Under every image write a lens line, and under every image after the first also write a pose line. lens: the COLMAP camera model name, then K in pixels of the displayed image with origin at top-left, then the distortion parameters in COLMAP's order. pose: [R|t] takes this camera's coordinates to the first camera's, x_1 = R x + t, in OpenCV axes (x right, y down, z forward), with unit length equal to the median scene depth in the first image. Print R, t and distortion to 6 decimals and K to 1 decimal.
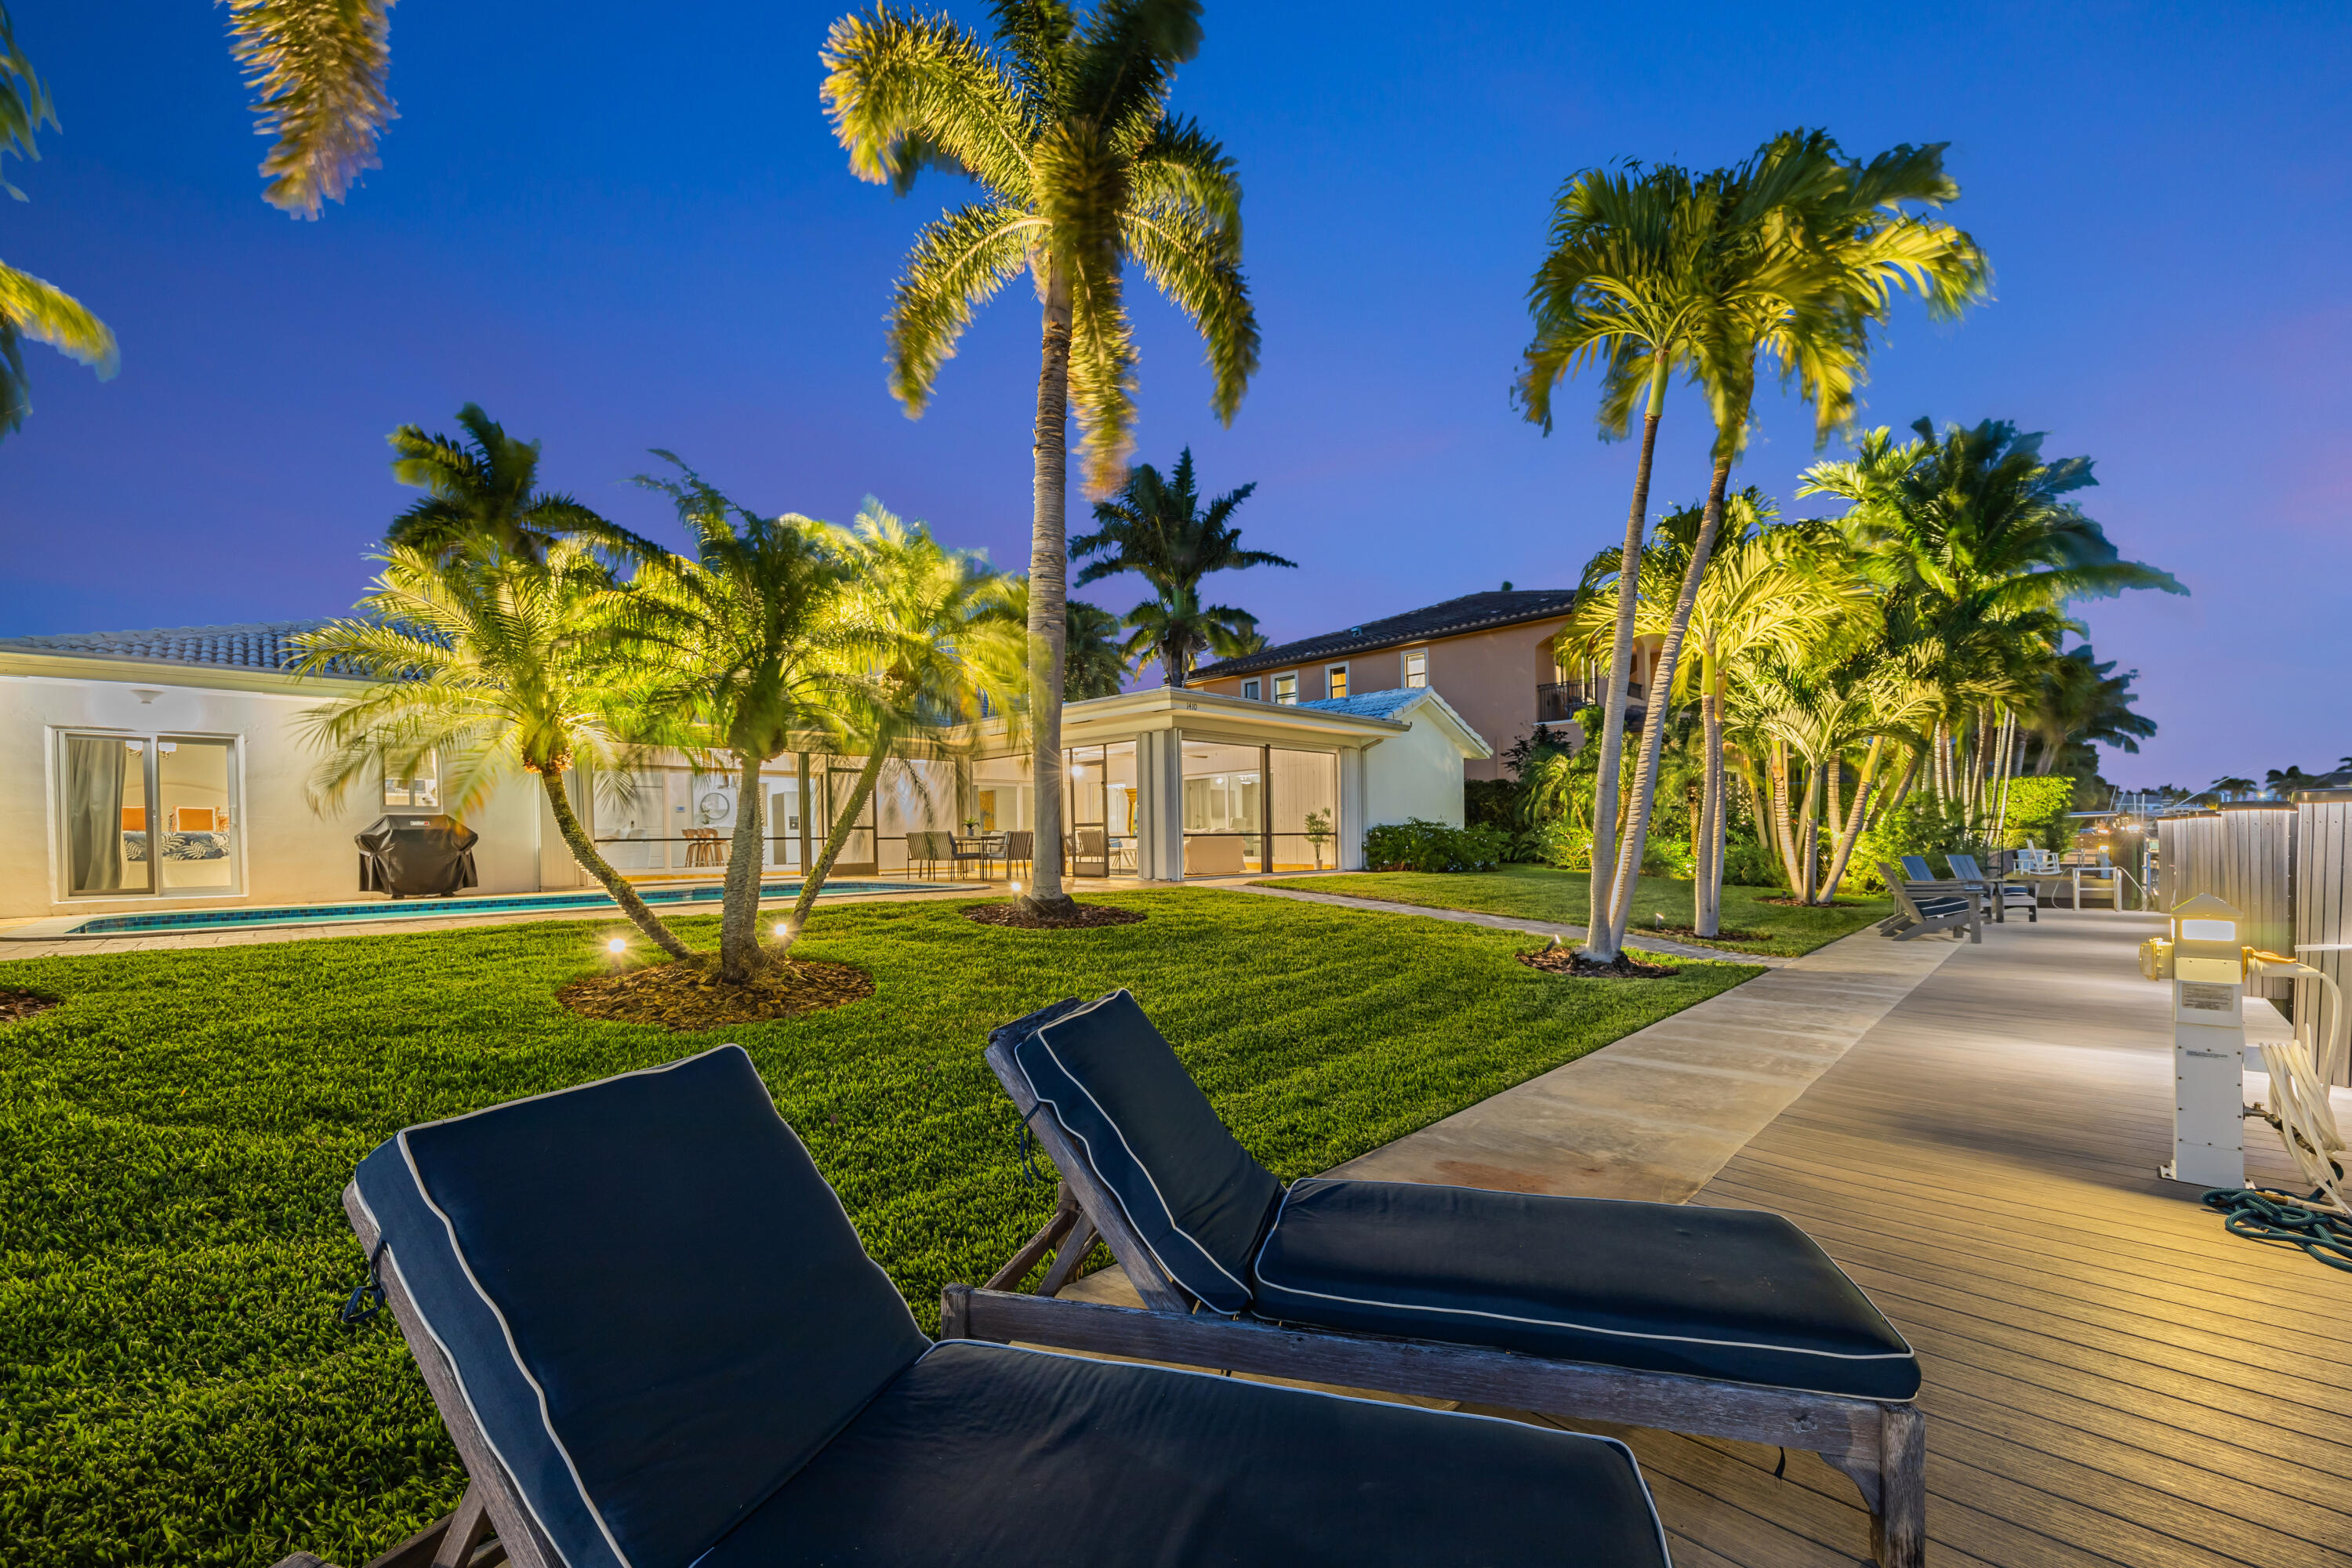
lens RADIAL K [[935.9, 0, 1192.8], [0, 935.9, 858.7], [0, 0, 1]] dist [-0.005991, -0.000076]
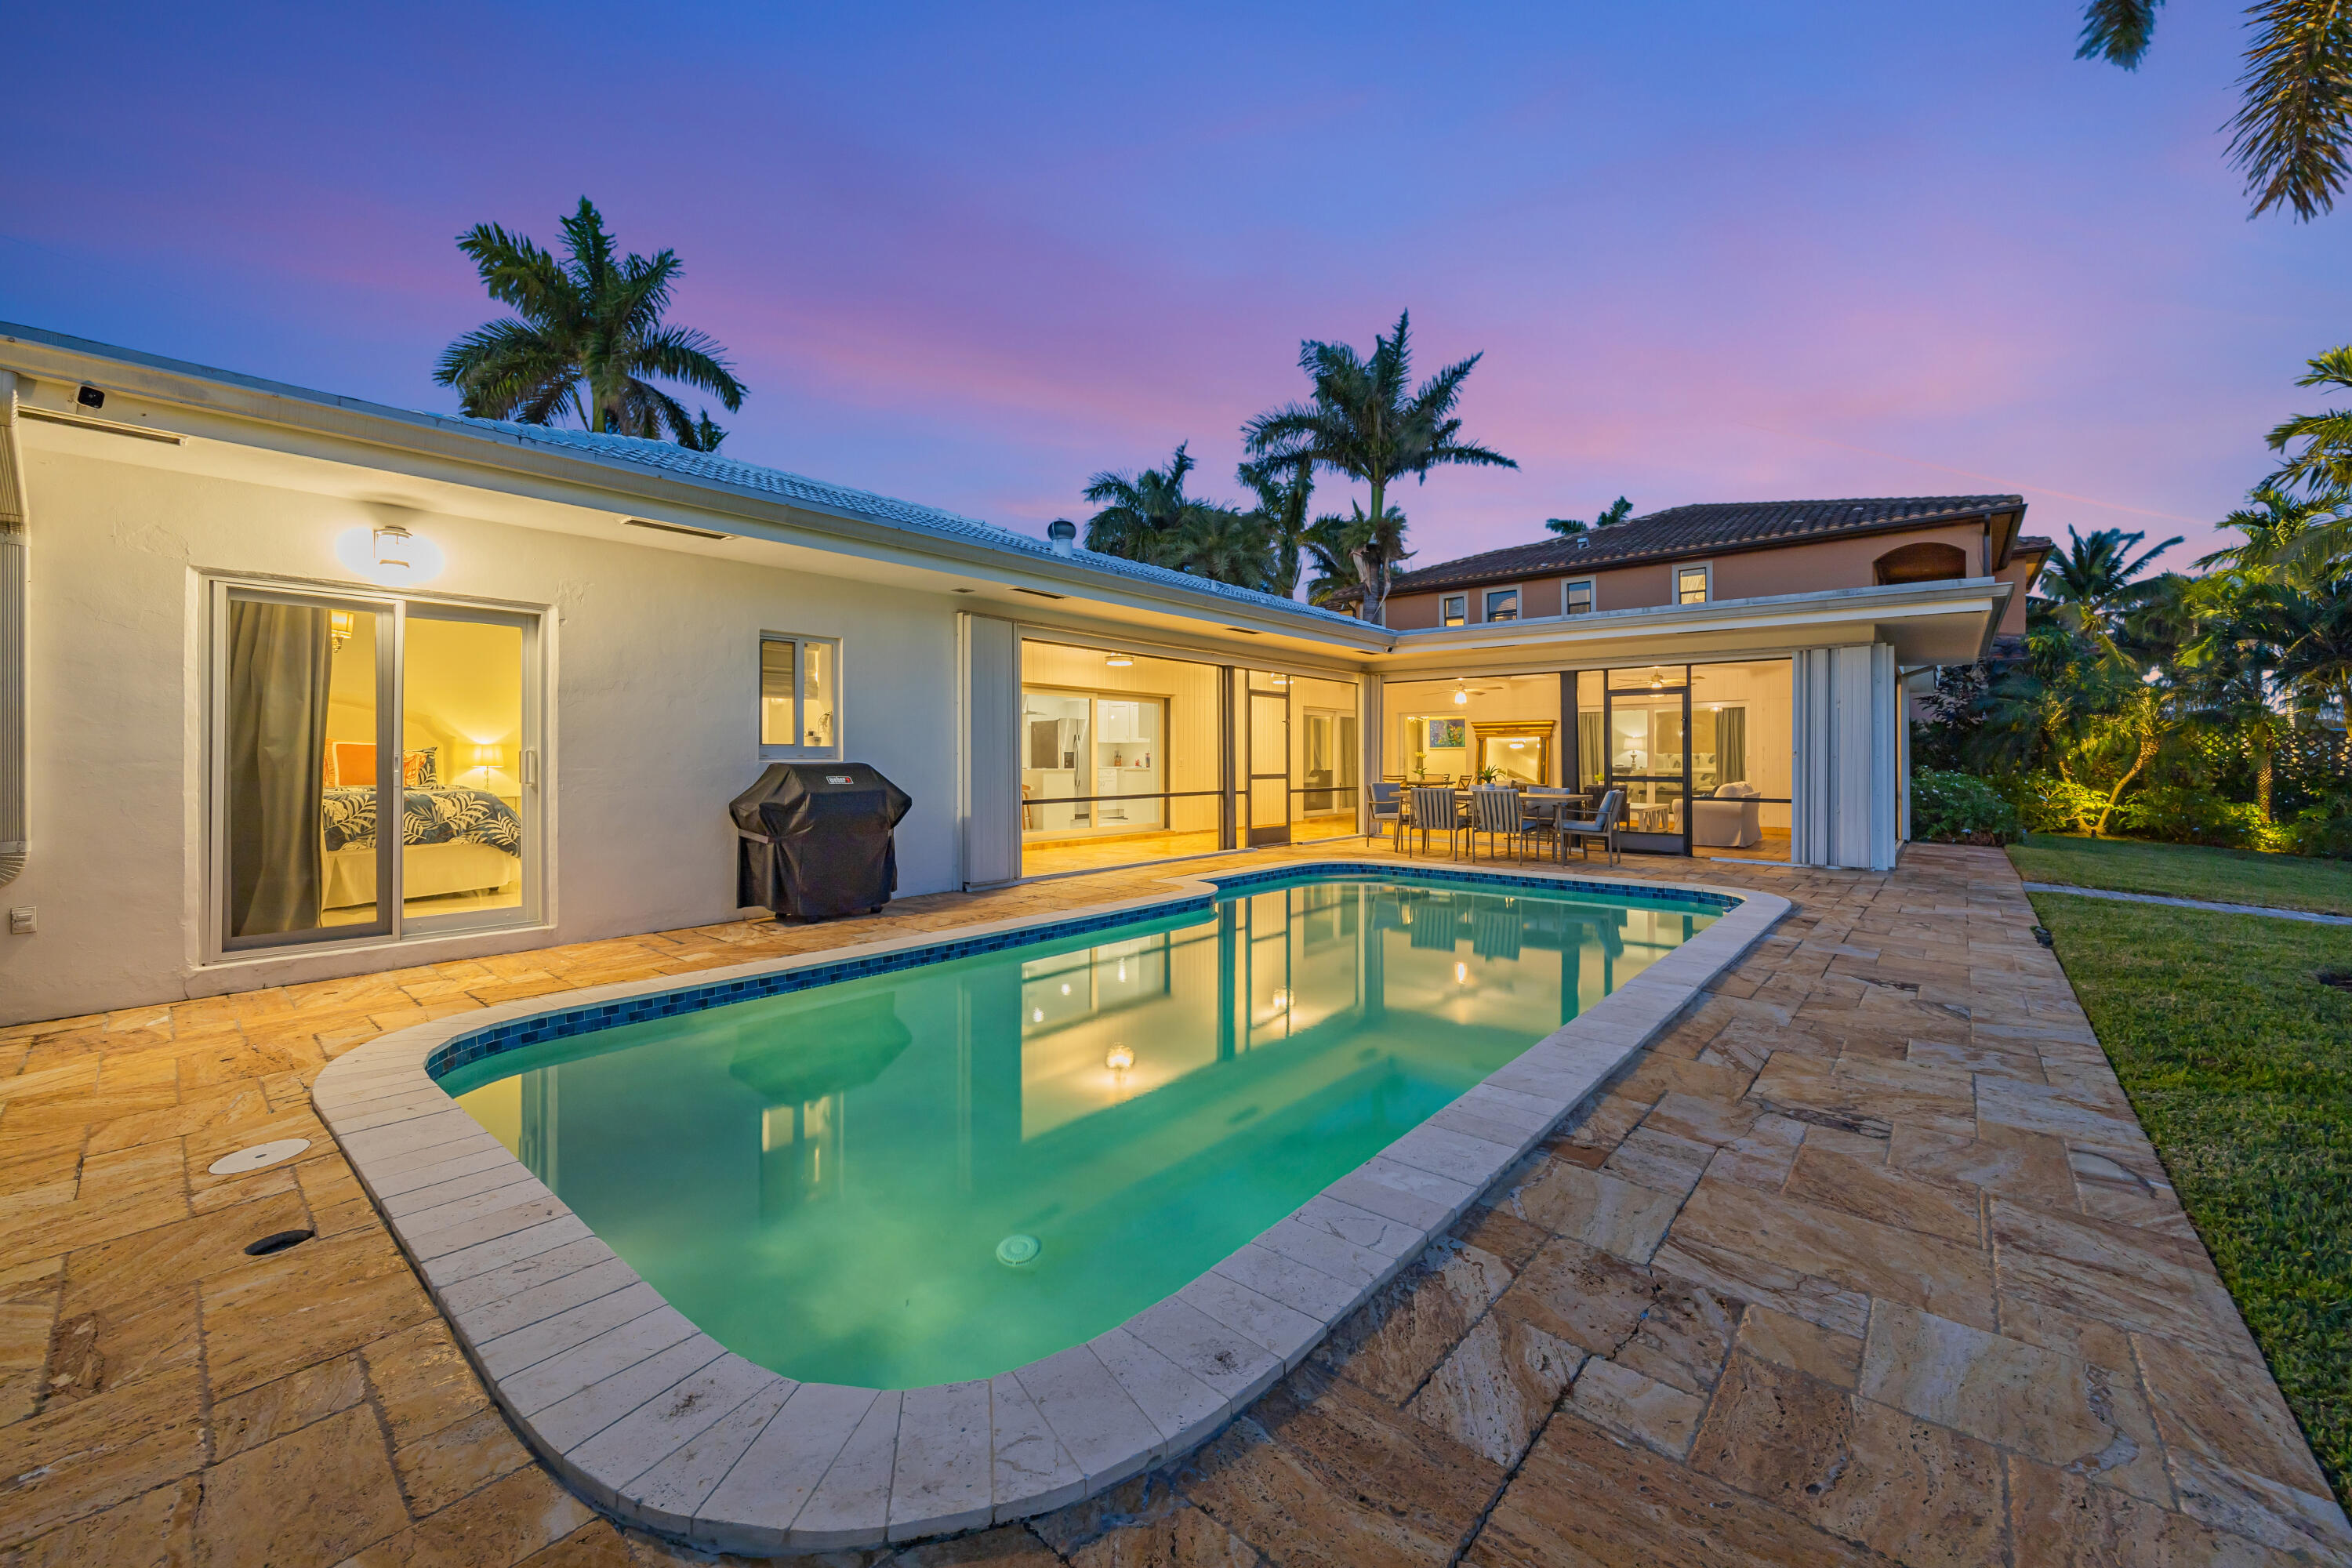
lens RADIAL K [[898.3, 0, 1176.0], [0, 898.3, 784.0], [0, 0, 1]] dist [-0.006192, -0.000164]
pose [[0.997309, 0.015586, 0.071636, -0.451078], [-0.016394, 0.999808, 0.010710, -0.030088], [-0.071455, -0.011856, 0.997373, 0.309584]]
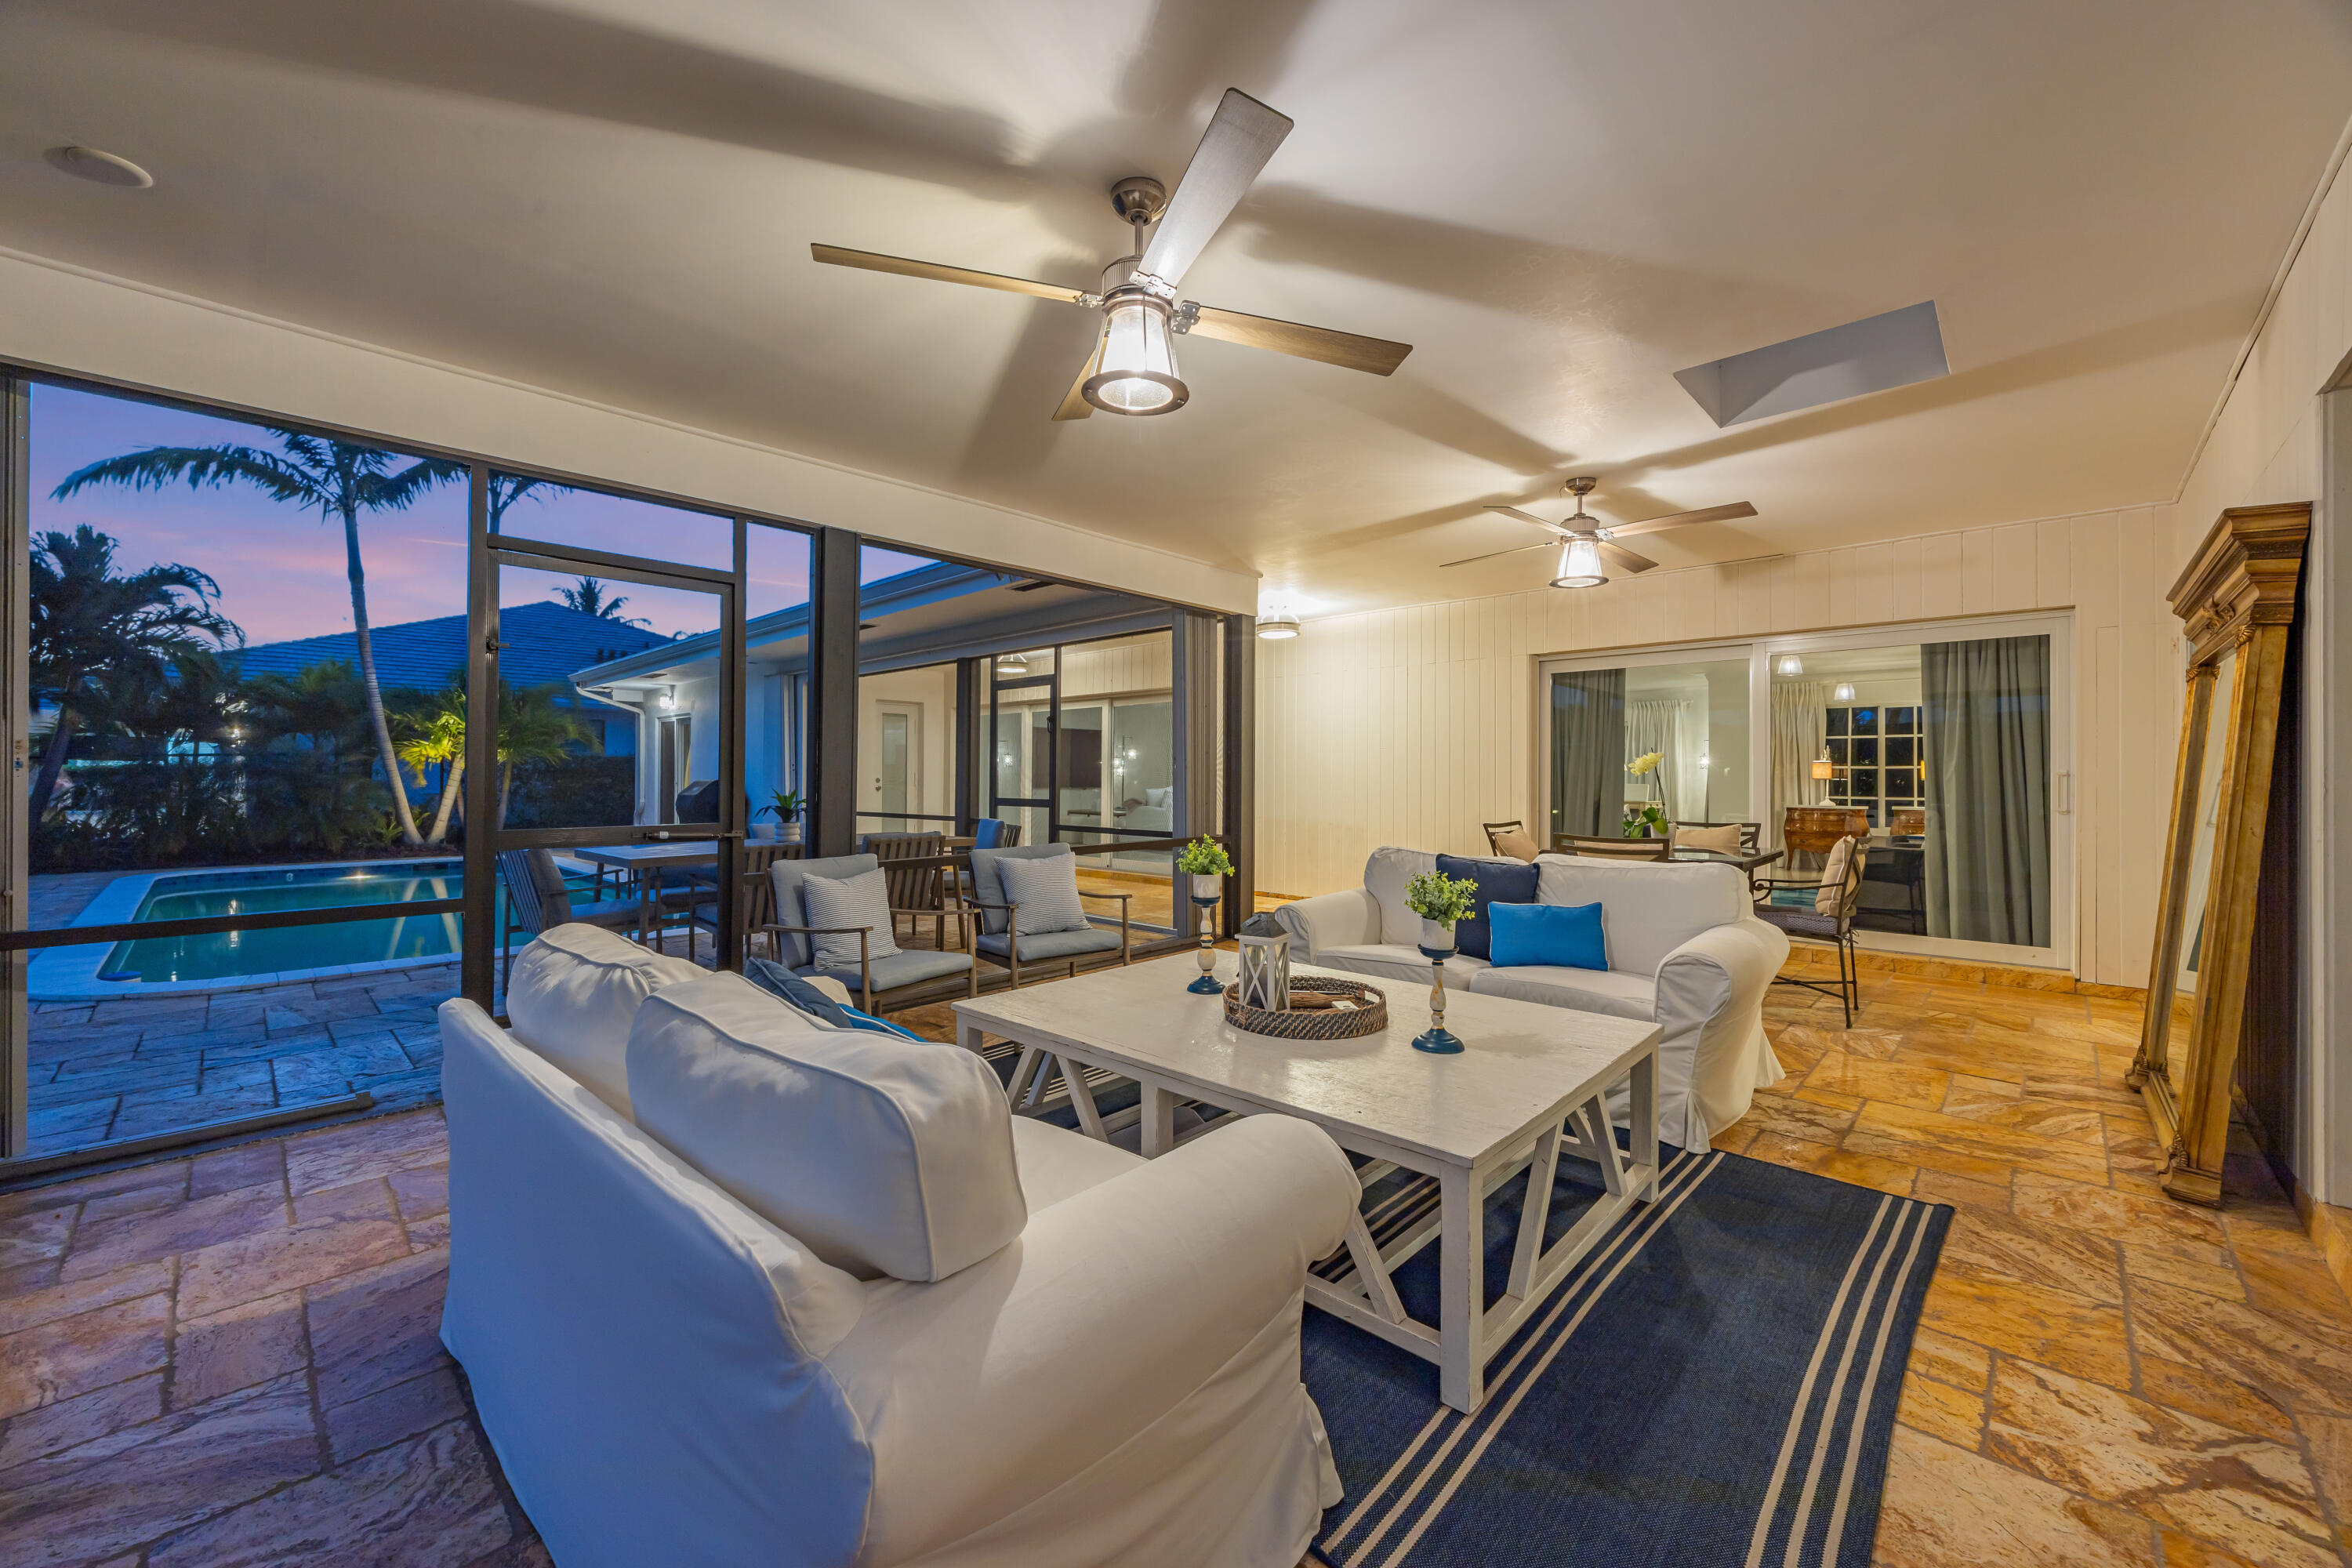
lens RADIAL K [[898.3, 0, 1176.0], [0, 898.3, 784.0], [0, 0, 1]] dist [-0.006192, -0.000164]
pose [[0.013103, 0.026107, -0.999573, 0.096661], [-0.019081, 0.999484, 0.025854, -0.051933], [0.999732, 0.018734, 0.013595, 1.012447]]
